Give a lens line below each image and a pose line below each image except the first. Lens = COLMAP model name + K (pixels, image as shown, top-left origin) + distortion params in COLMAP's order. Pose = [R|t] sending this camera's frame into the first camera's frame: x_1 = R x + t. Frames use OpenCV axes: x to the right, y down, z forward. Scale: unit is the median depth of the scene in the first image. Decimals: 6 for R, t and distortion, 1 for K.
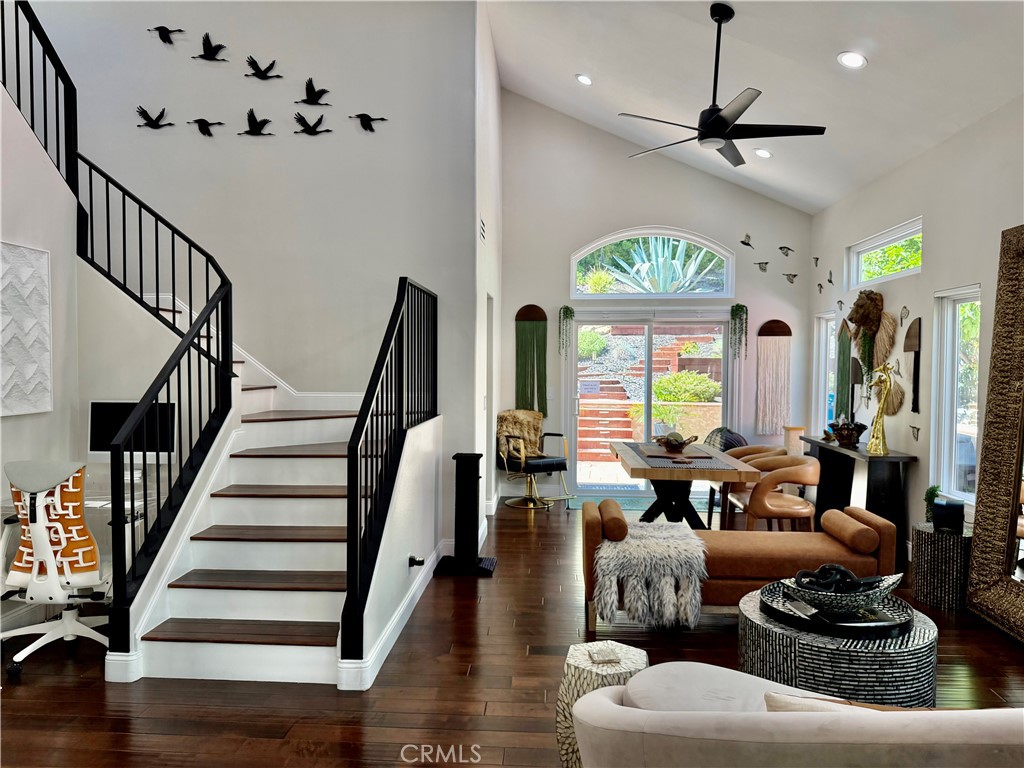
lens RADIAL K [[722.3, 0, 516.7], [0, 722.3, 383.2], [0, 0, 1]] dist [0.042982, -0.055682]
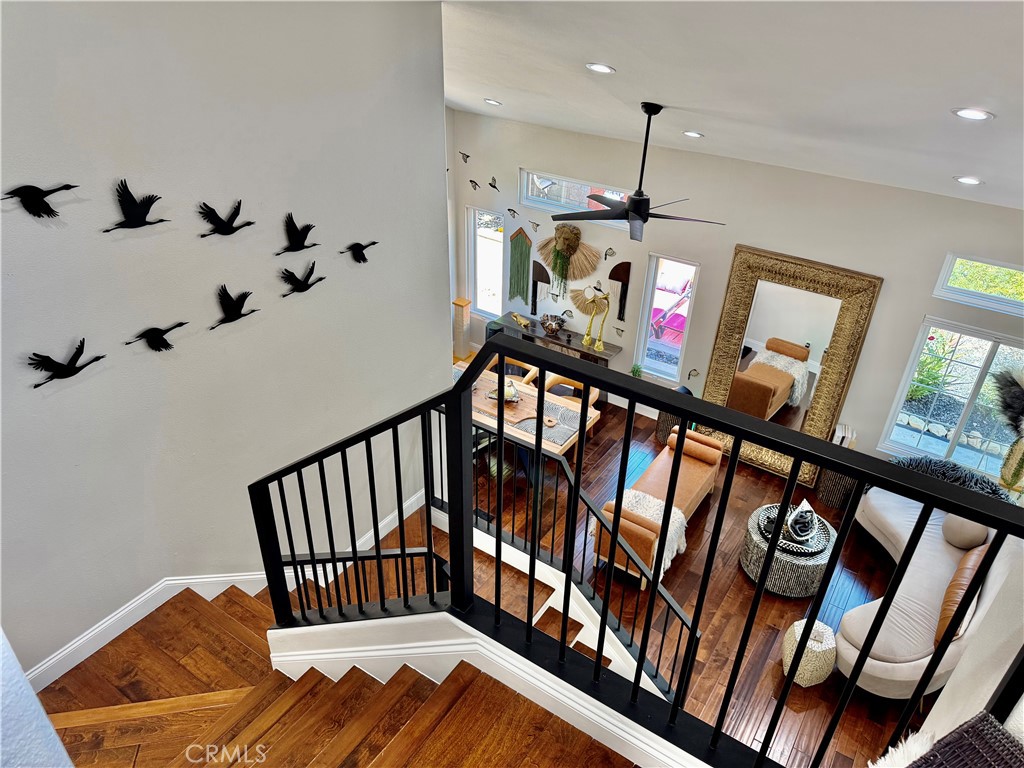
lens RADIAL K [[722.3, 0, 511.3], [0, 722.3, 387.2], [0, 0, 1]] dist [0.042982, -0.055682]
pose [[0.507146, -0.452626, 0.733439, -0.900933], [0.006647, 0.853024, 0.521829, -0.766954], [-0.861834, -0.259769, 0.435616, 0.606483]]
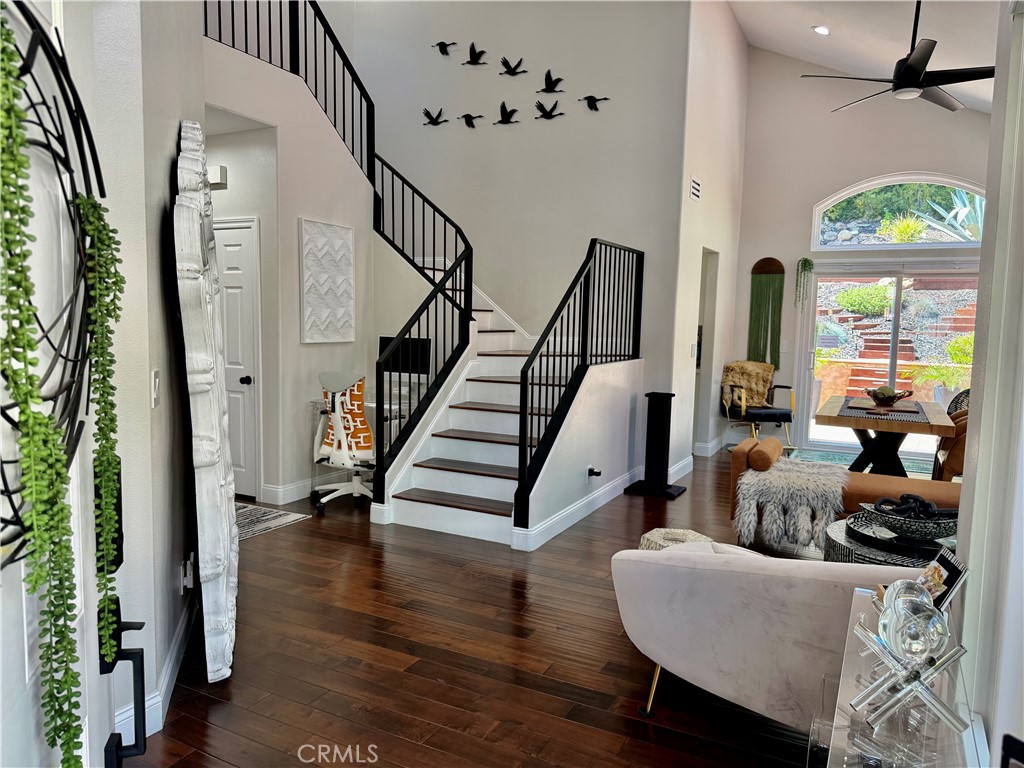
lens RADIAL K [[722.3, 0, 513.2], [0, 722.3, 385.5], [0, 0, 1]] dist [0.042982, -0.055682]
pose [[0.911181, 0.053777, -0.408482, 0.213377], [-0.027883, 0.997221, 0.069087, 0.016791], [0.411062, -0.051561, 0.910148, -0.156170]]
